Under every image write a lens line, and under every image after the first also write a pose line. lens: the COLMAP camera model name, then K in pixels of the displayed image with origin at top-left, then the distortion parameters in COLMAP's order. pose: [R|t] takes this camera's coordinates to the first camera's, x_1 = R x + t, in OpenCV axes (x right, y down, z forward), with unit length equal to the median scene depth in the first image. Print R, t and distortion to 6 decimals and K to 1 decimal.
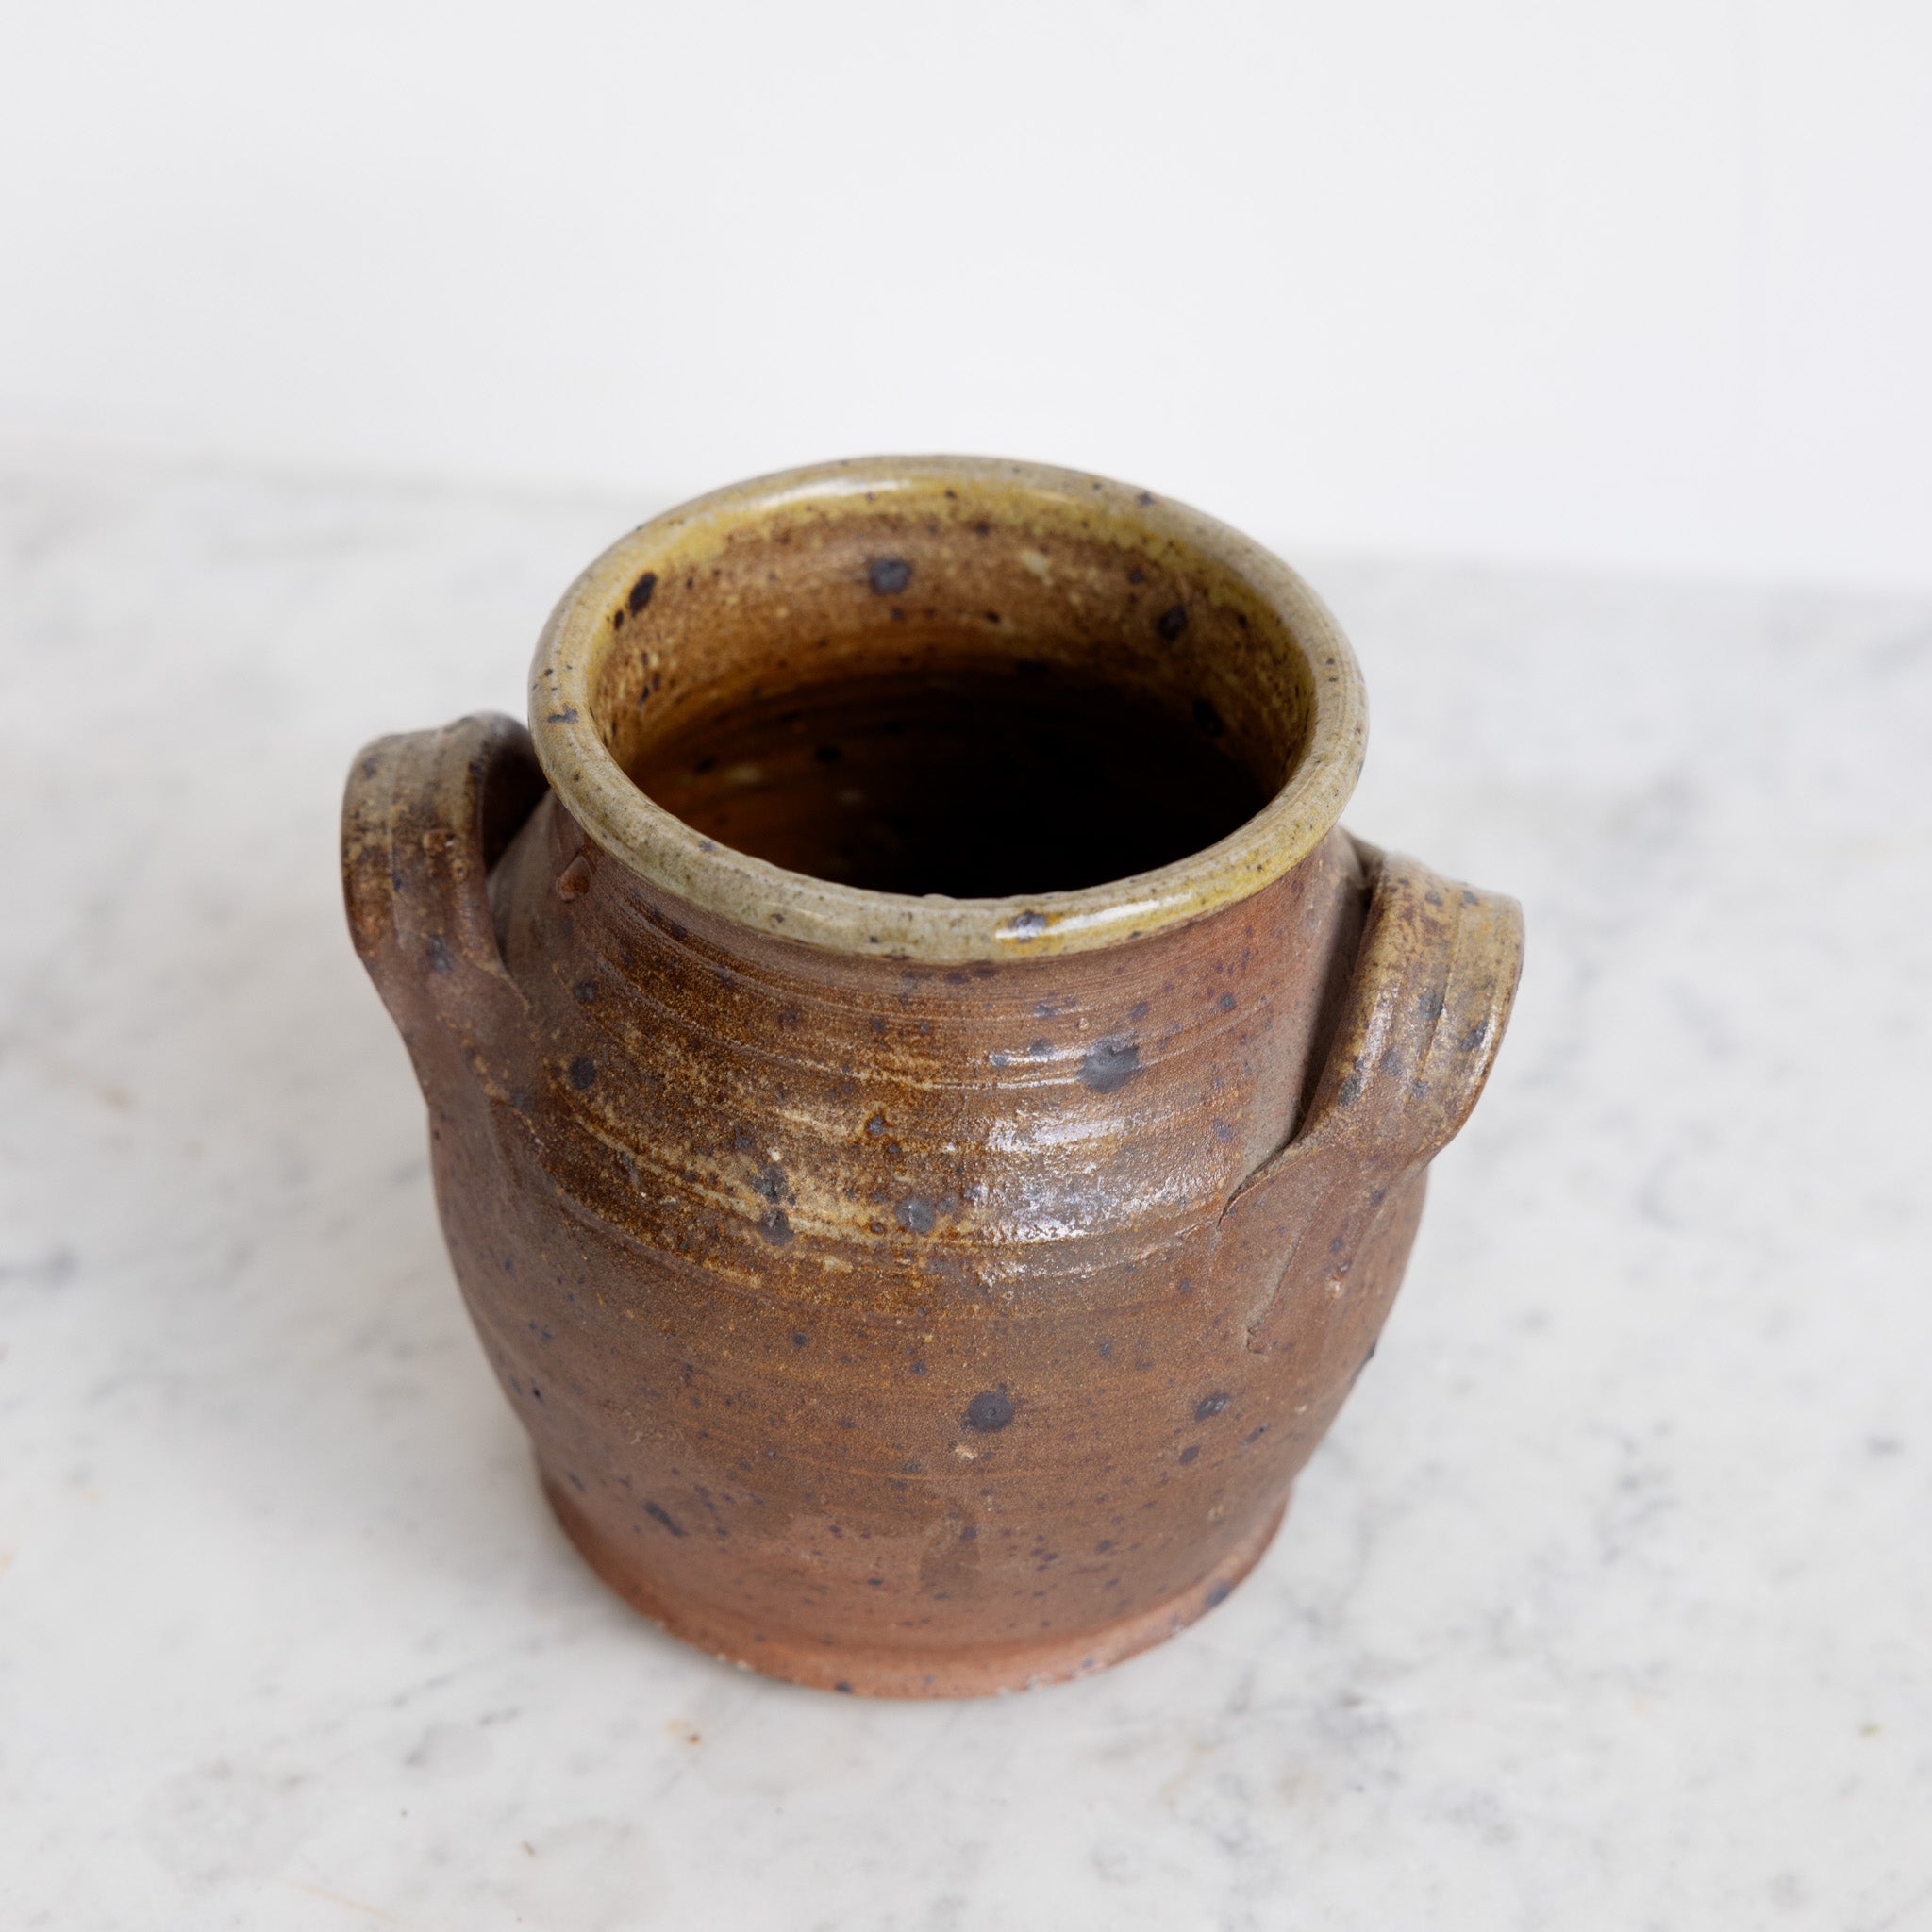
lens RADIAL K [[5577.9, 0, 960.3], [0, 5577.9, 958.3], [0, 0, 1]] dist [0.075401, 0.000000]
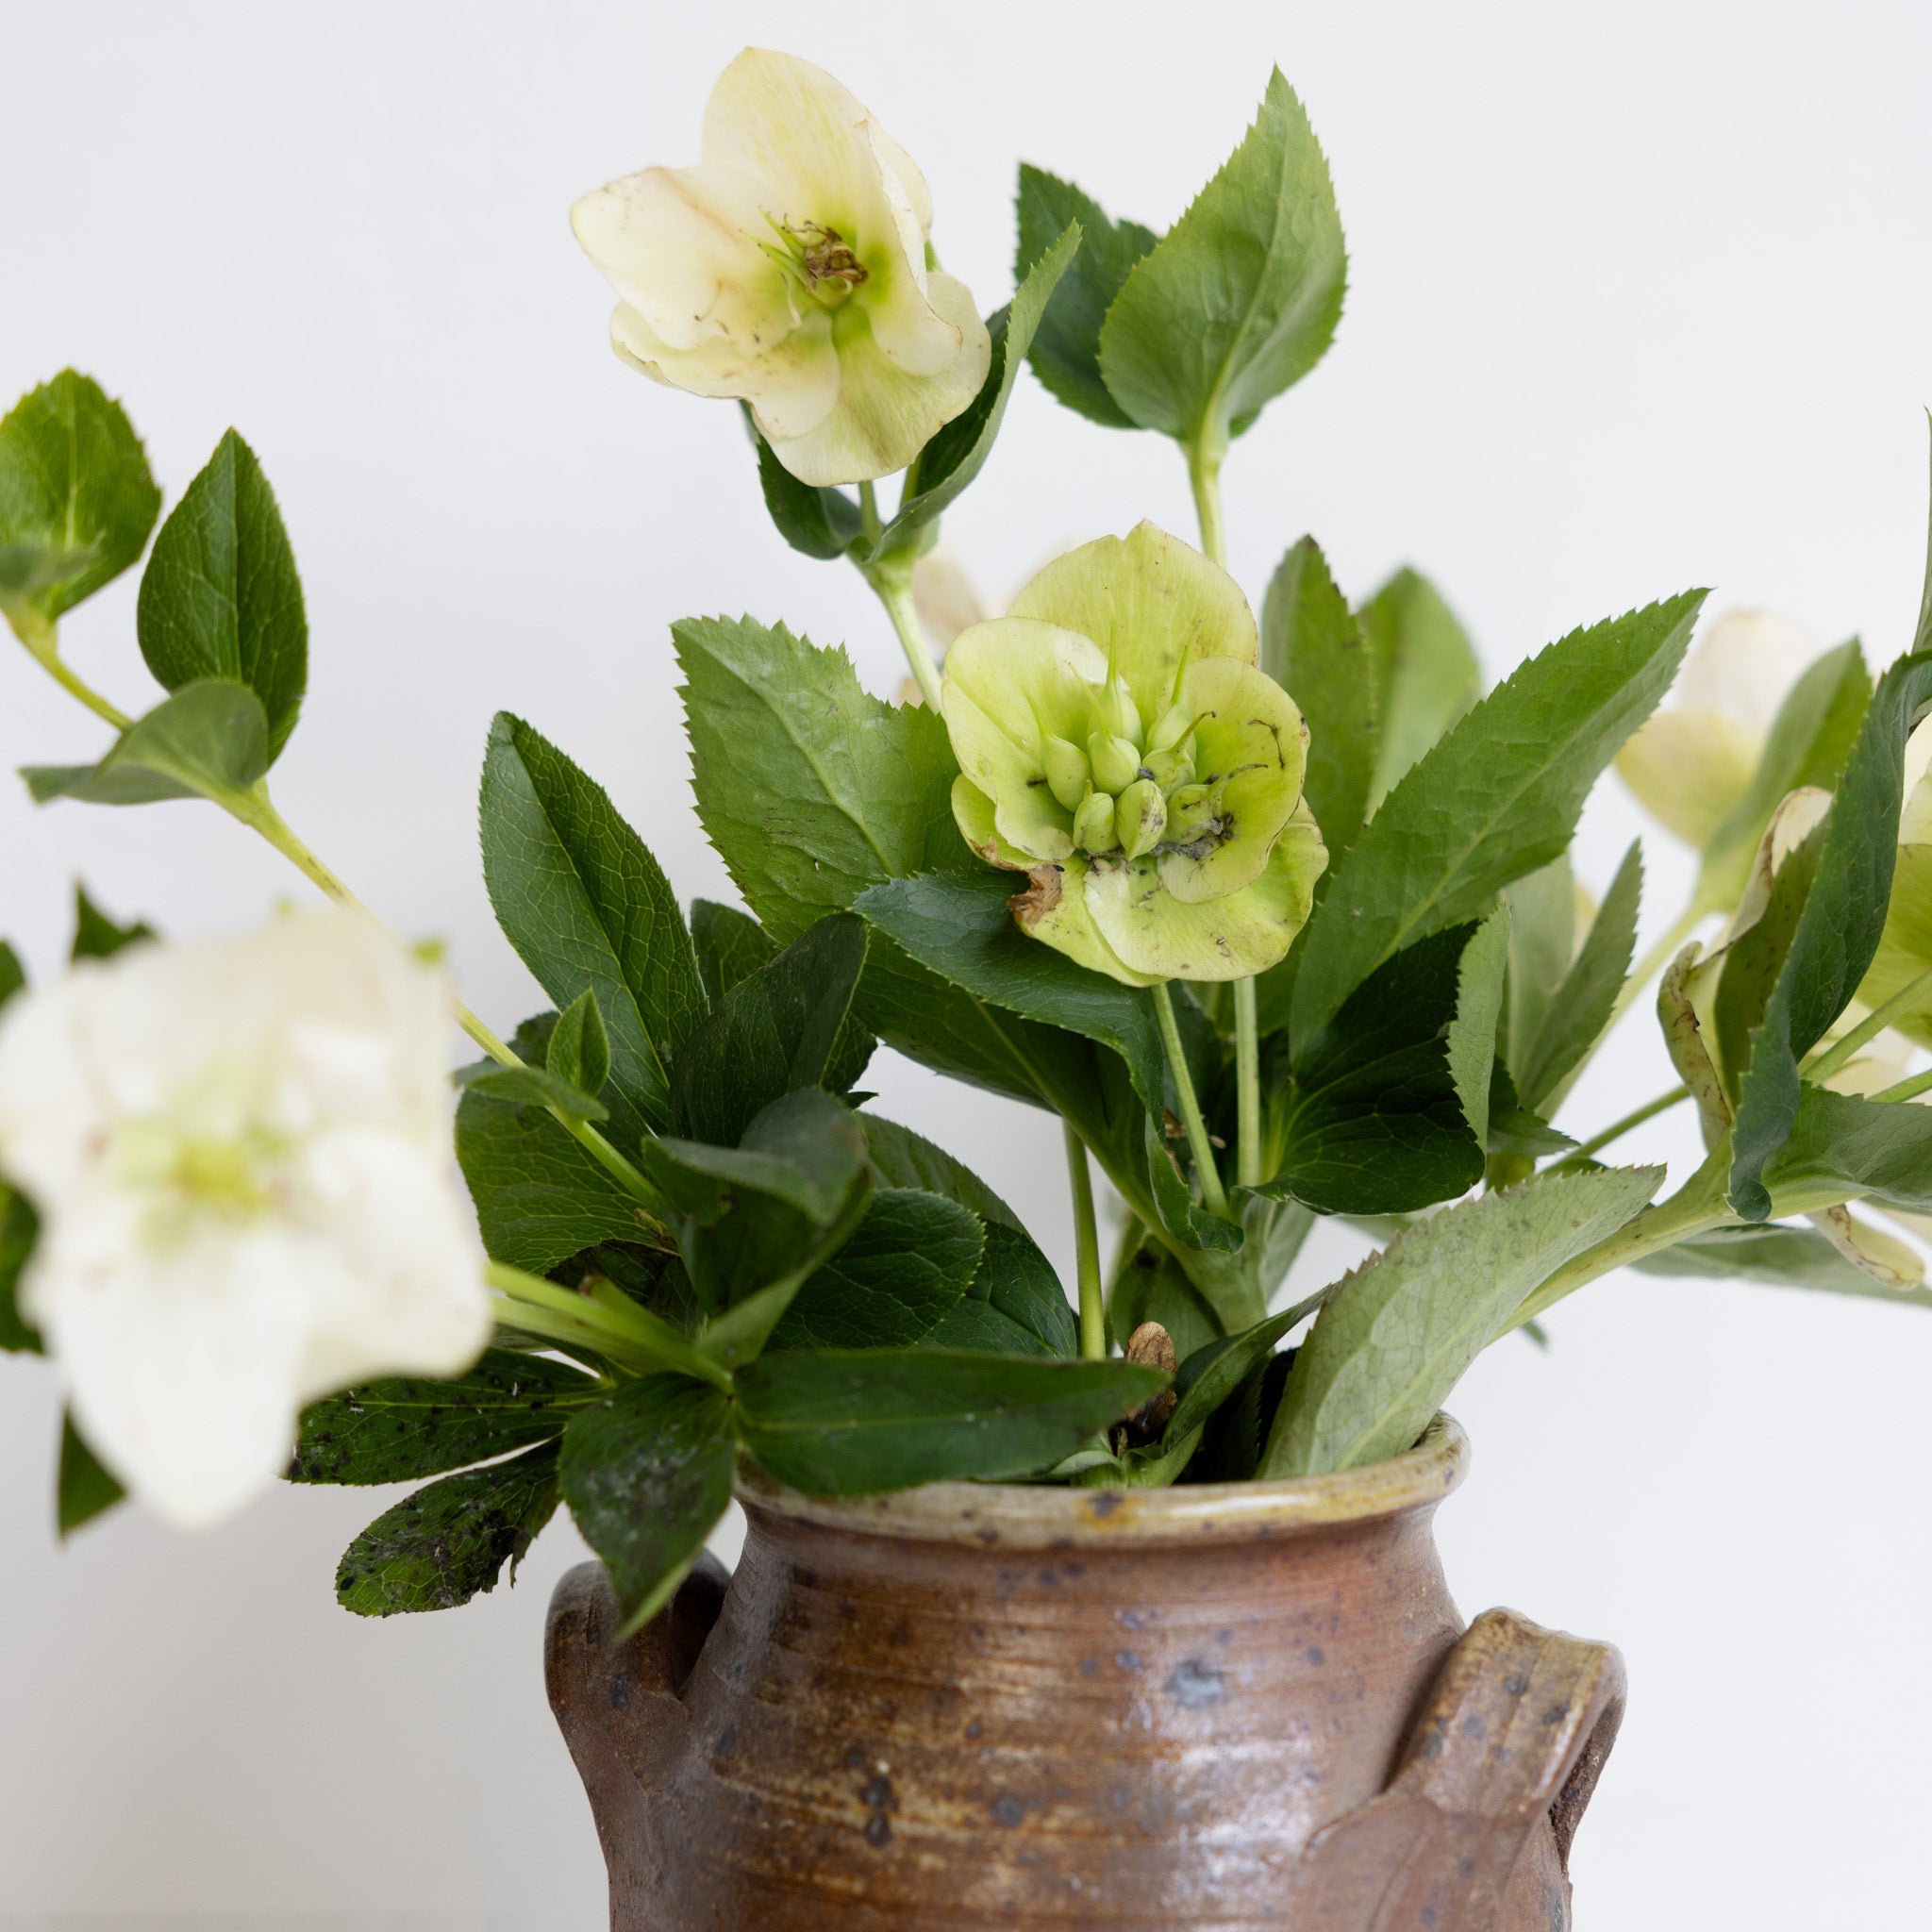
lens RADIAL K [[5577.9, 0, 963.9], [0, 5577.9, 959.9], [0, 0, 1]] dist [0.075401, 0.000000]
pose [[0.986561, -0.023128, -0.161750, 0.156203], [-0.065477, 0.851013, -0.521046, 0.452435], [0.149703, 0.524635, 0.838062, 0.021736]]
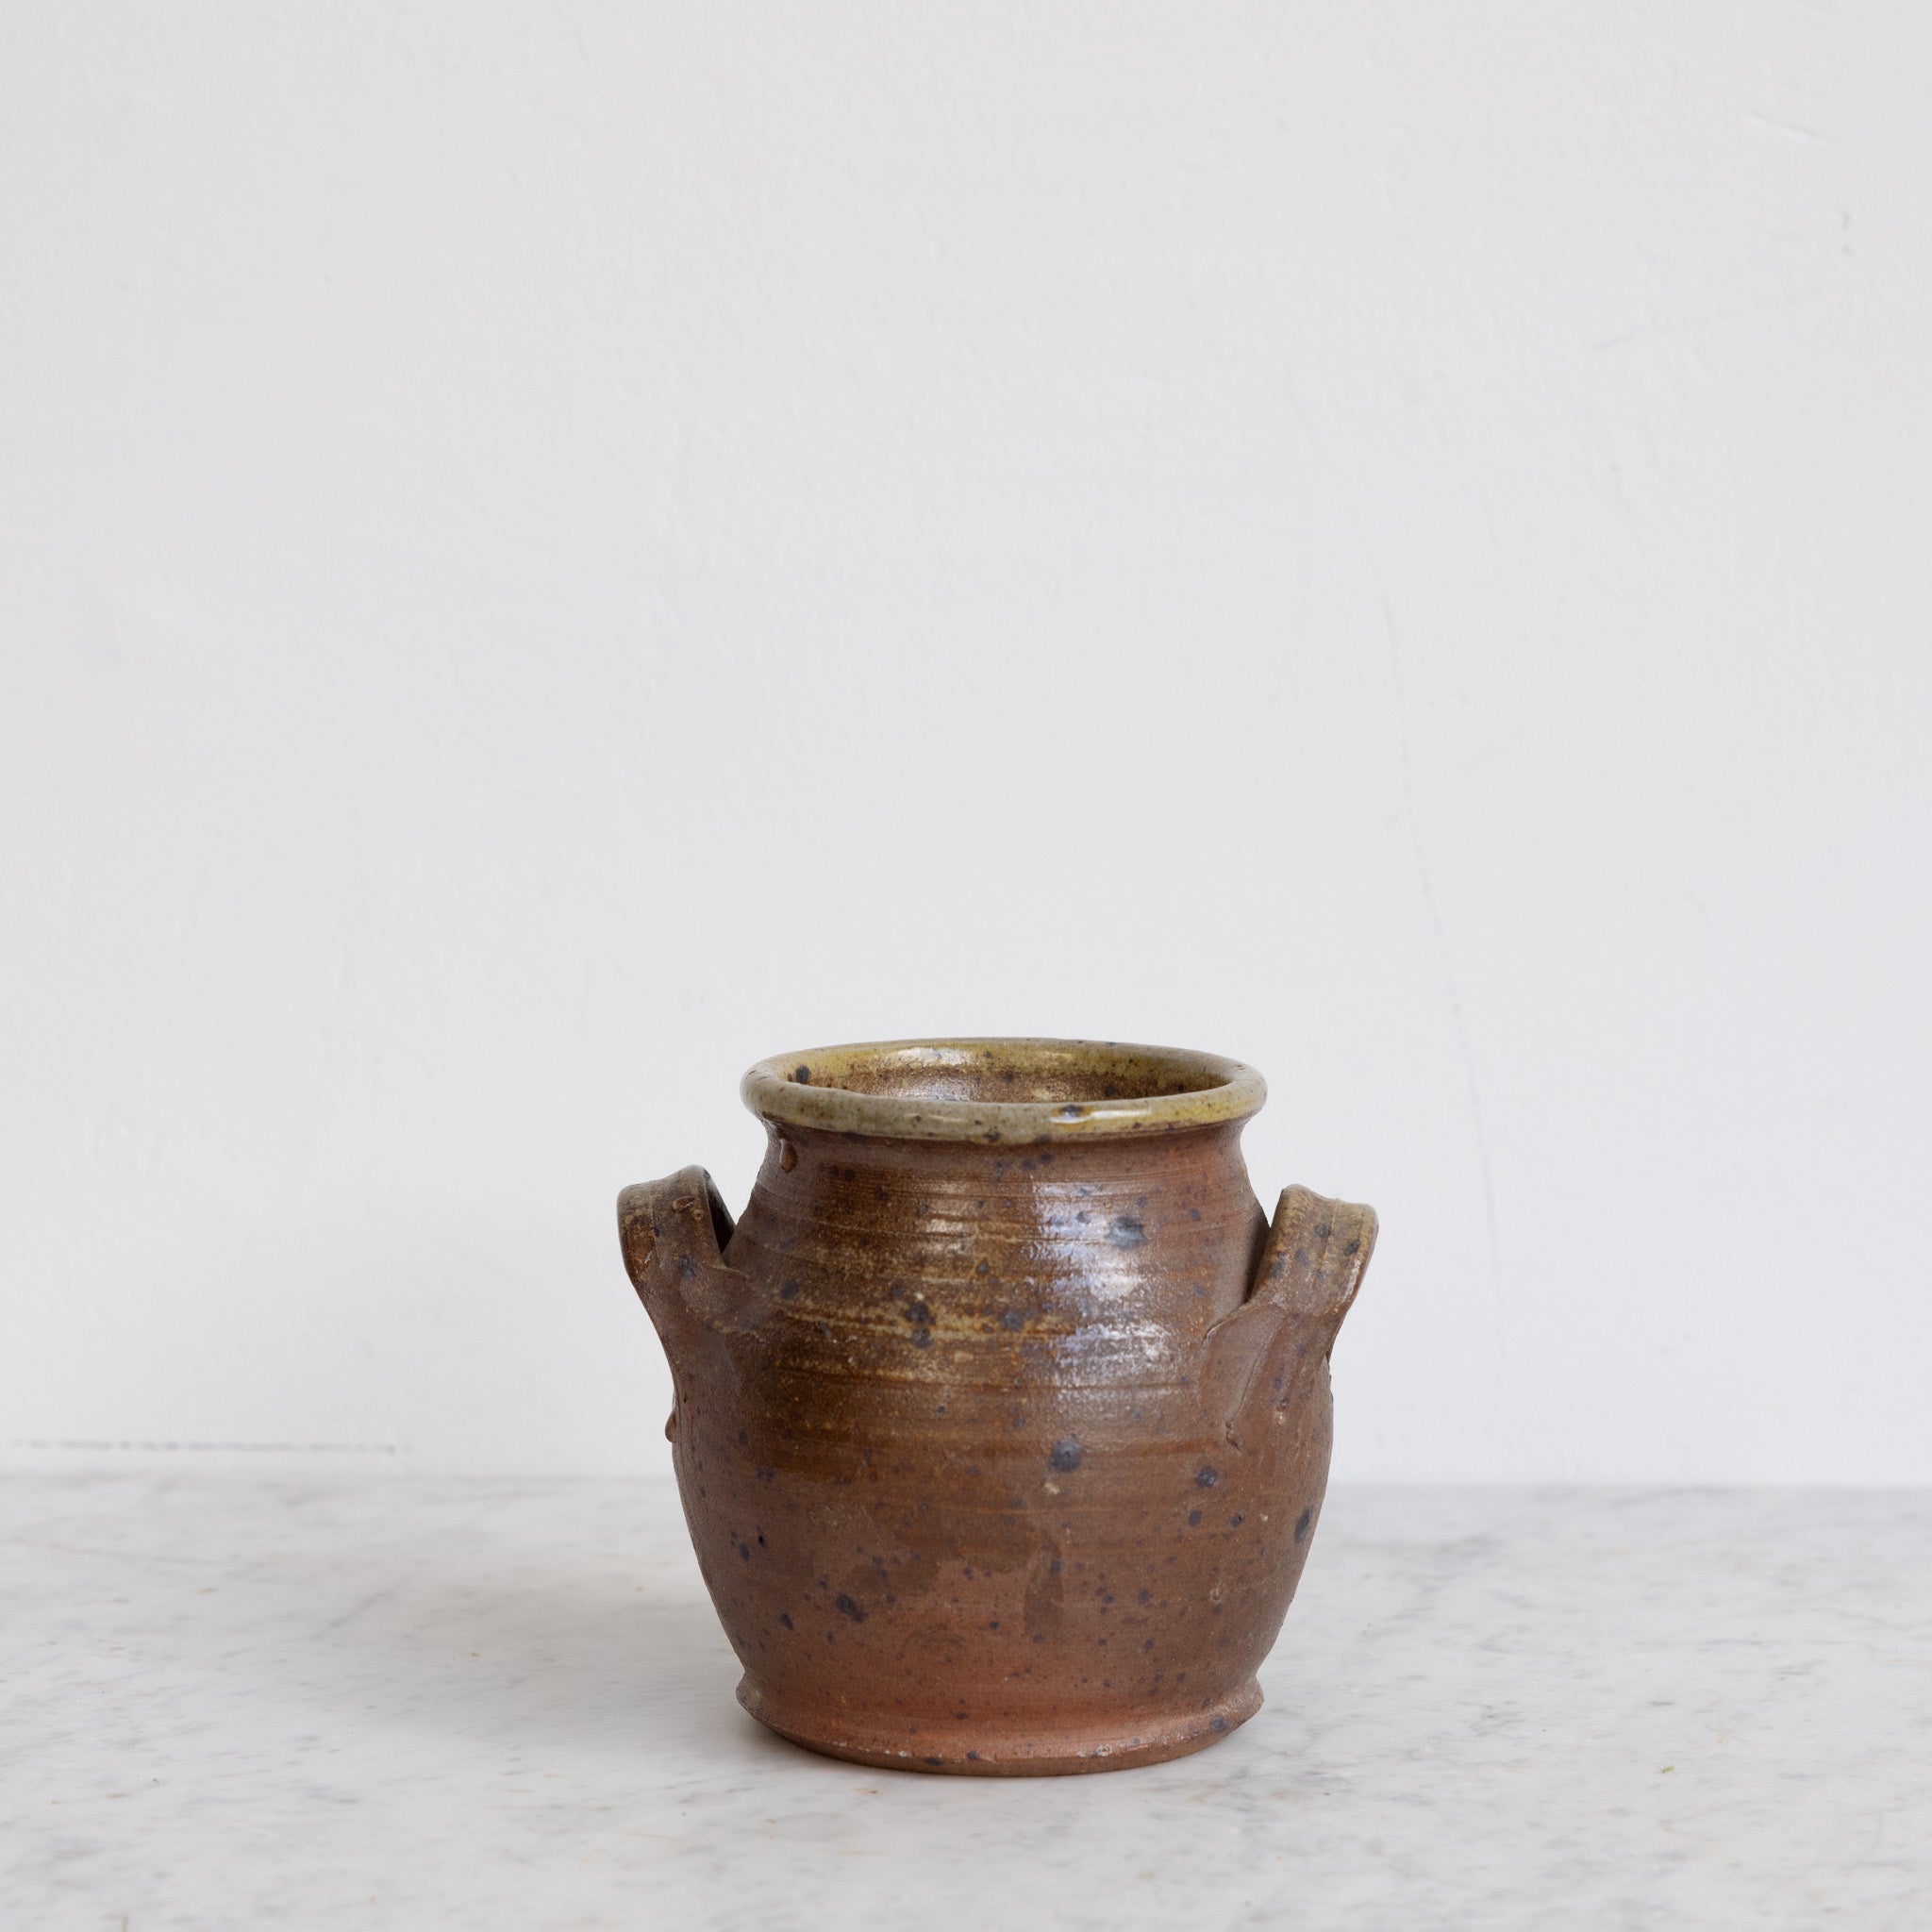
lens RADIAL K [[6054.3, 0, 973.3], [0, 6054.3, 964.4], [0, 0, 1]] dist [0.061267, 0.000000]
pose [[0.997082, -0.041379, 0.064149, -0.121550], [0.068225, 0.860006, -0.505703, 0.805752], [-0.034243, 0.508604, 0.860320, -0.511448]]
